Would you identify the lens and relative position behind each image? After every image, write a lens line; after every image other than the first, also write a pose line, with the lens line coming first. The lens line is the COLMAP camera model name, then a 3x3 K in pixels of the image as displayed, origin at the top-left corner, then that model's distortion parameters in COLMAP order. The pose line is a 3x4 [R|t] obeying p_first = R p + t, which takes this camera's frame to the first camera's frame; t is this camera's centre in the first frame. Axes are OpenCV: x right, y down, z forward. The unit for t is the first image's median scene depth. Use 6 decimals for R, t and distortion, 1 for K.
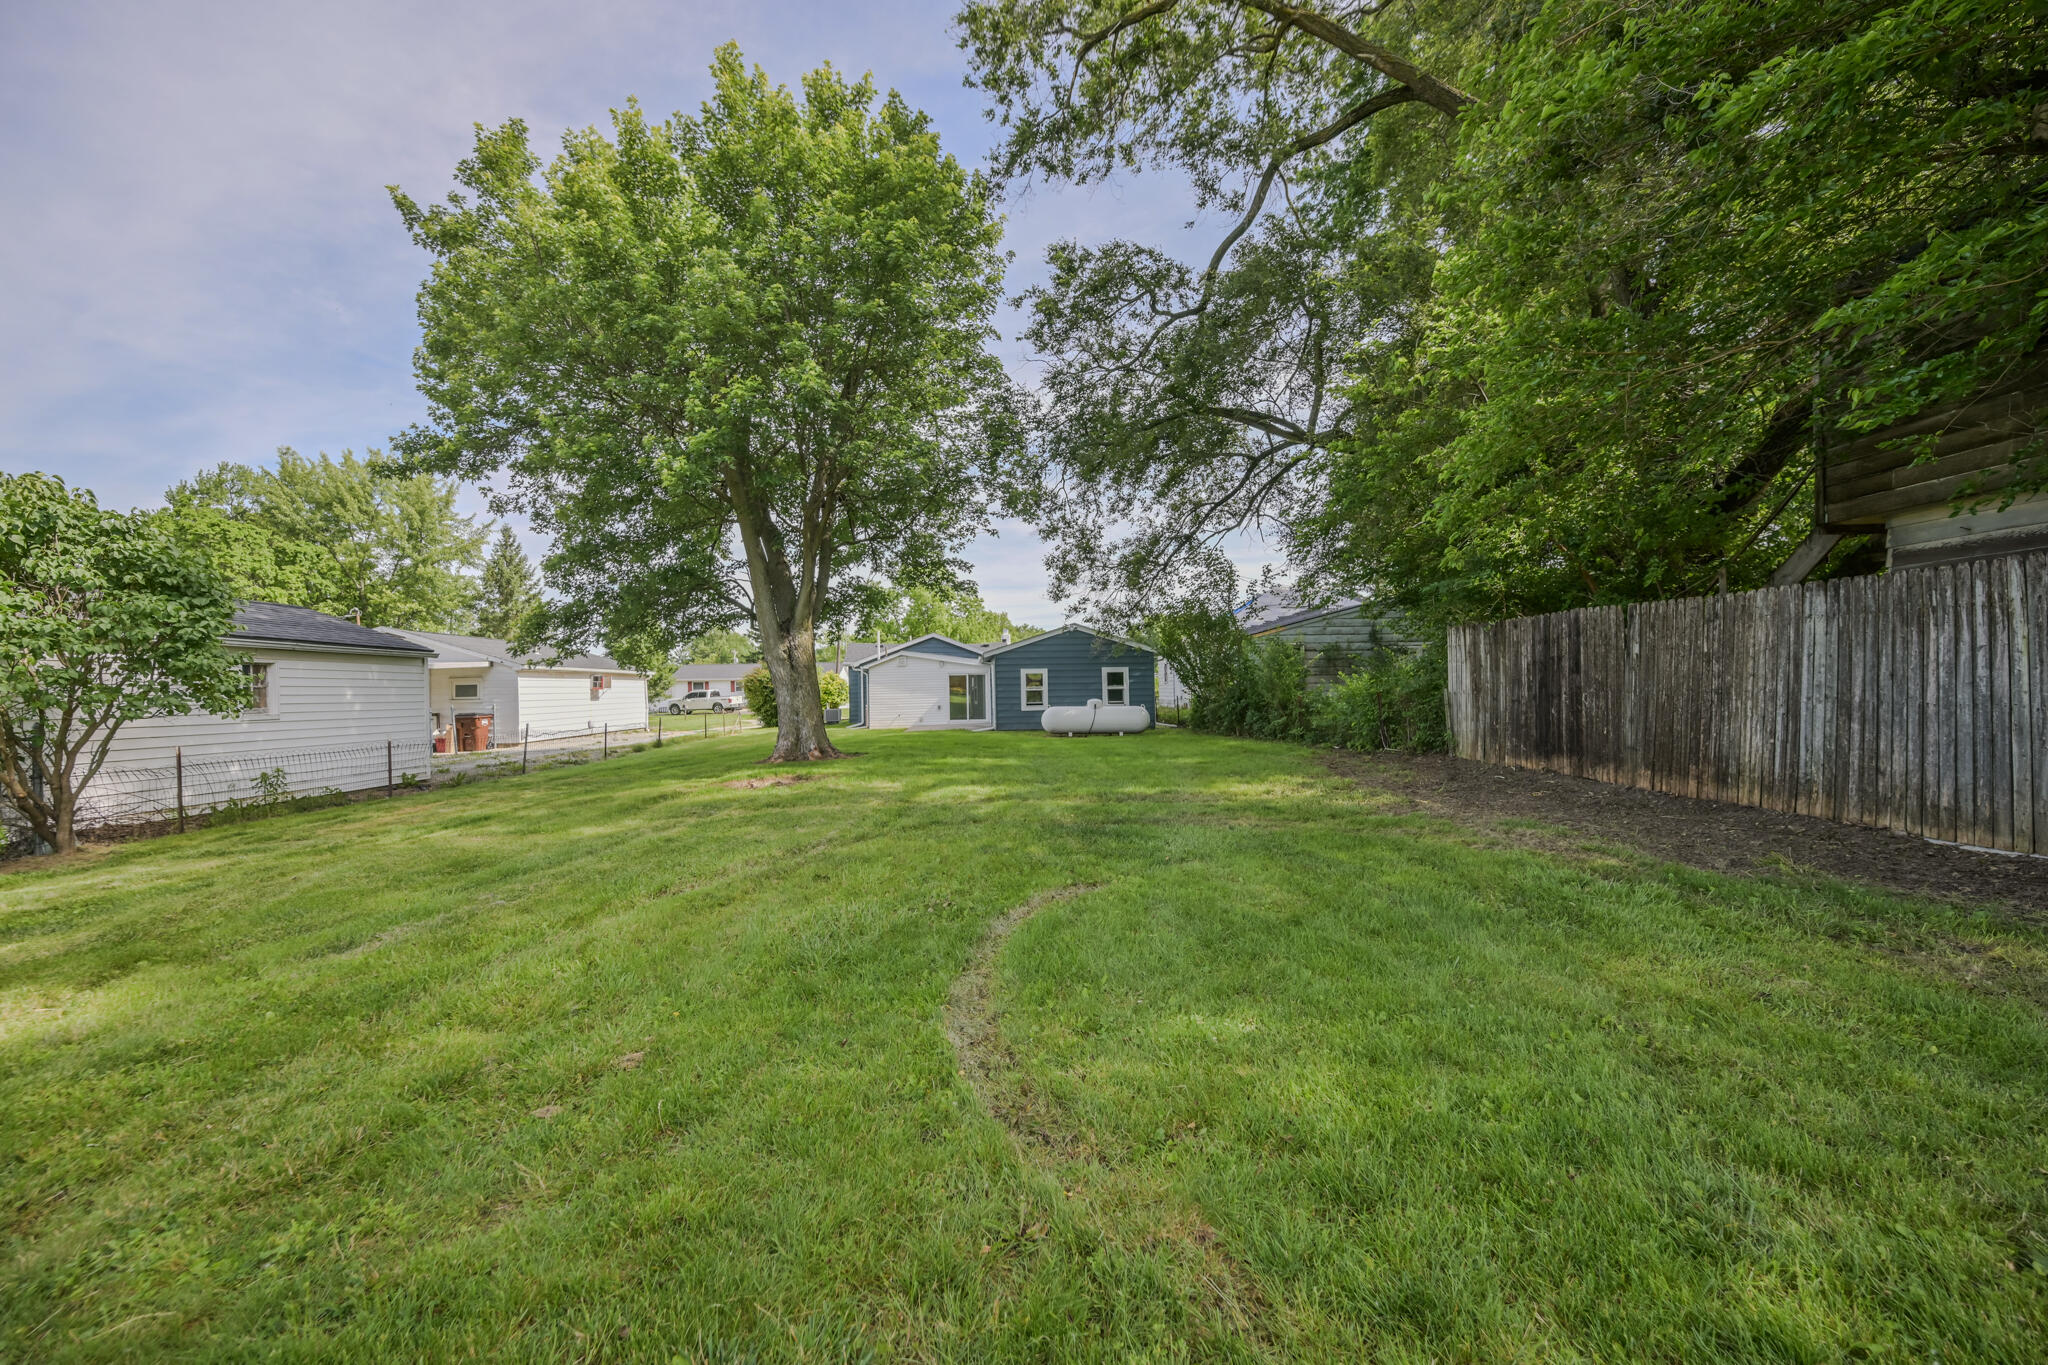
lens RADIAL K [[826.0, 0, 1024.0], [0, 826.0, 682.5], [0, 0, 1]] dist [-0.001107, -0.000278]
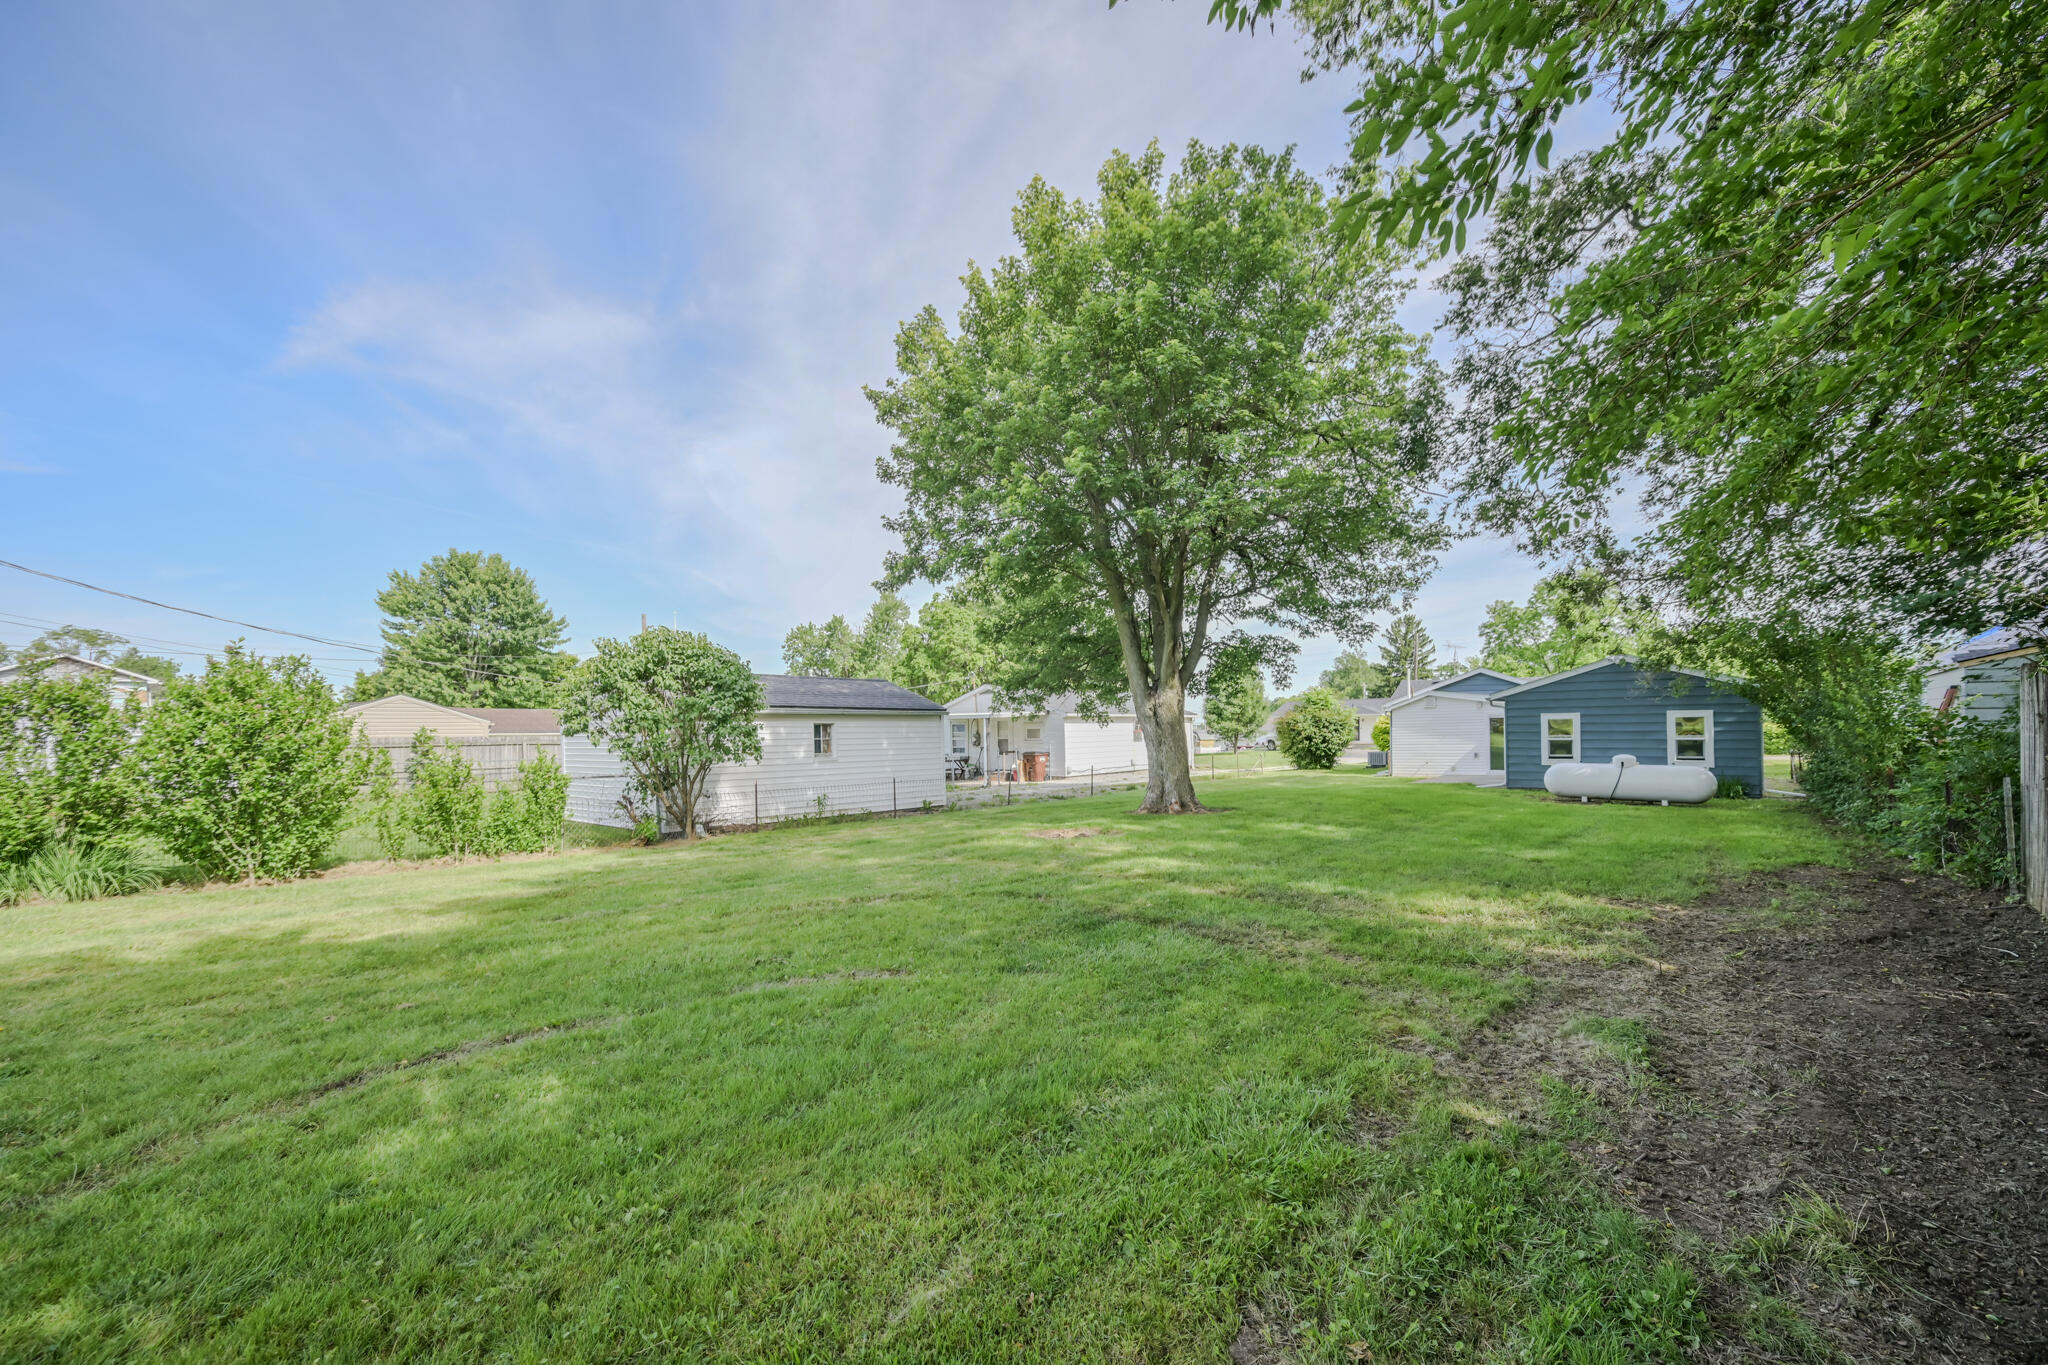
lens RADIAL K [[825.5, 0, 1030.5], [0, 825.5, 725.3], [0, 0, 1]] dist [0.001719, 0.000168]
pose [[0.736250, 0.003897, -0.676699, 0.197700], [0.004901, 0.999926, 0.011090, -0.018342], [0.676692, -0.011482, 0.736177, 0.074849]]
